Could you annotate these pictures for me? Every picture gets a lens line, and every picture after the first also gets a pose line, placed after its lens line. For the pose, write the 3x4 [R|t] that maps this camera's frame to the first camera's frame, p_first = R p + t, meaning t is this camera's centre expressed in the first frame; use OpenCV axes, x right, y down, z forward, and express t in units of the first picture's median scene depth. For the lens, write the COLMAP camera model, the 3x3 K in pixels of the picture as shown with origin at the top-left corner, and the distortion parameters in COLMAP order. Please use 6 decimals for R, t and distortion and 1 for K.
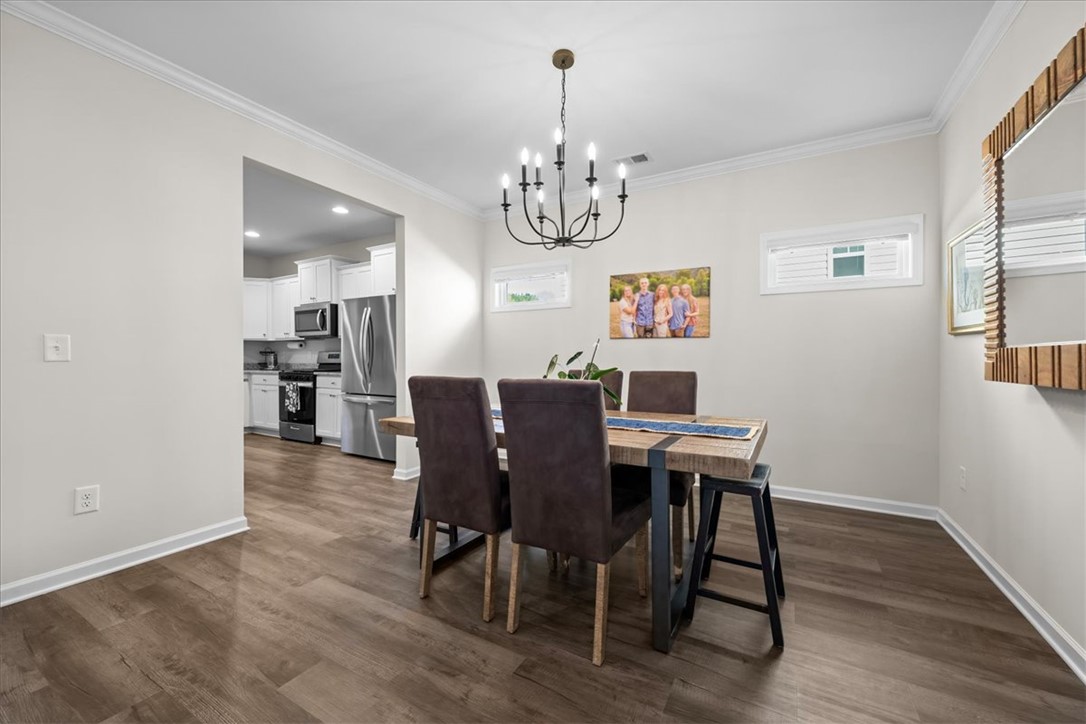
lens RADIAL K [[436.6, 0, 549.1], [0, 436.6, 354.4], [0, 0, 1]] dist [-0.003750, 0.000997]
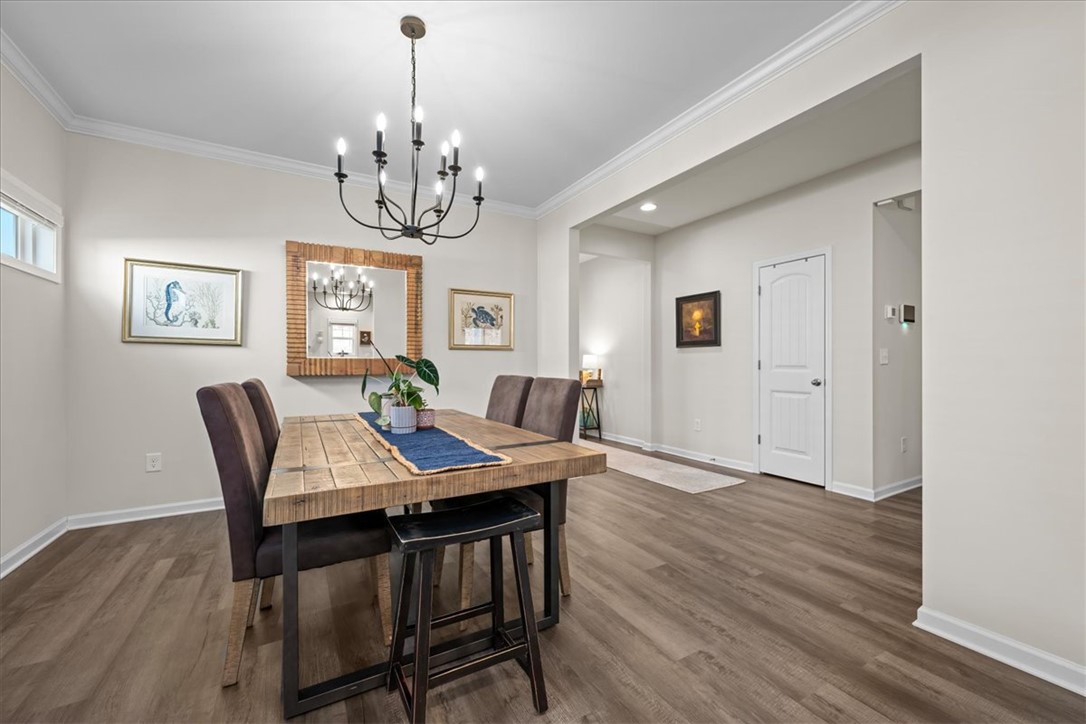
lens RADIAL K [[436.6, 0, 540.6], [0, 436.6, 366.3], [0, 0, 1]] dist [-0.003750, 0.000997]
pose [[-0.861455, -0.002931, 0.507826, -0.402540], [-0.004302, 0.999990, -0.001525, 0.009739], [-0.507816, -0.003498, -0.861459, 1.022201]]
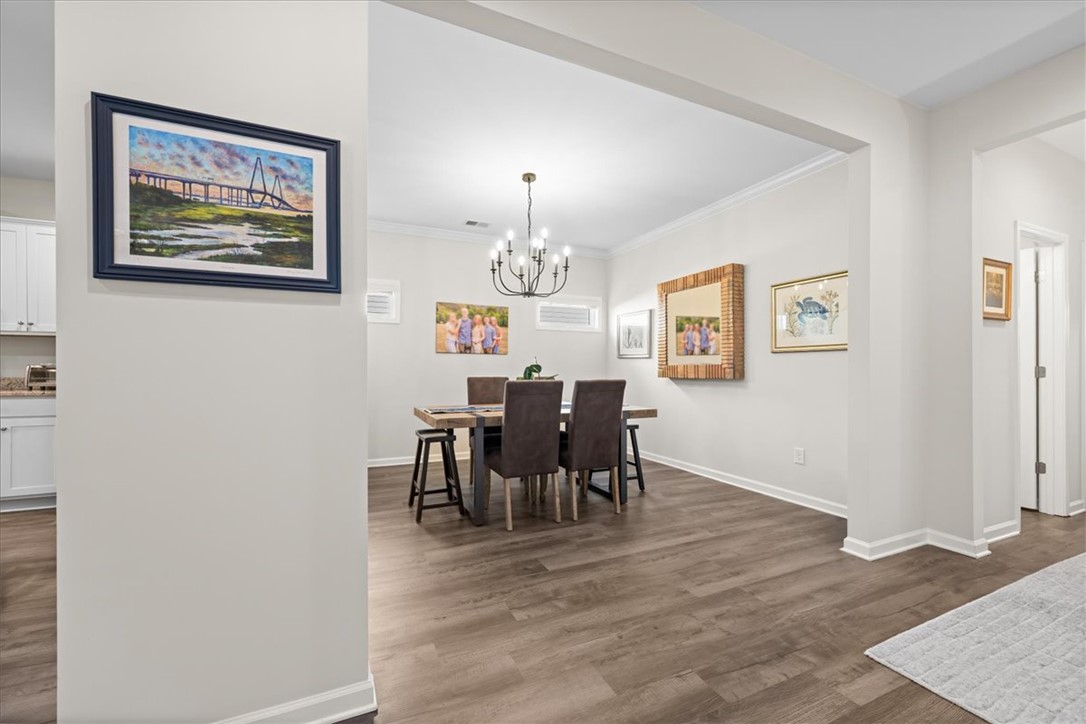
lens RADIAL K [[436.6, 0, 544.3], [0, 436.6, 366.7], [0, 0, 1]] dist [-0.003750, 0.000997]
pose [[0.585159, 0.003512, 0.810911, -0.753375], [-0.007092, 0.999975, 0.000787, 0.000365], [-0.810888, -0.006212, 0.585169, 0.024437]]
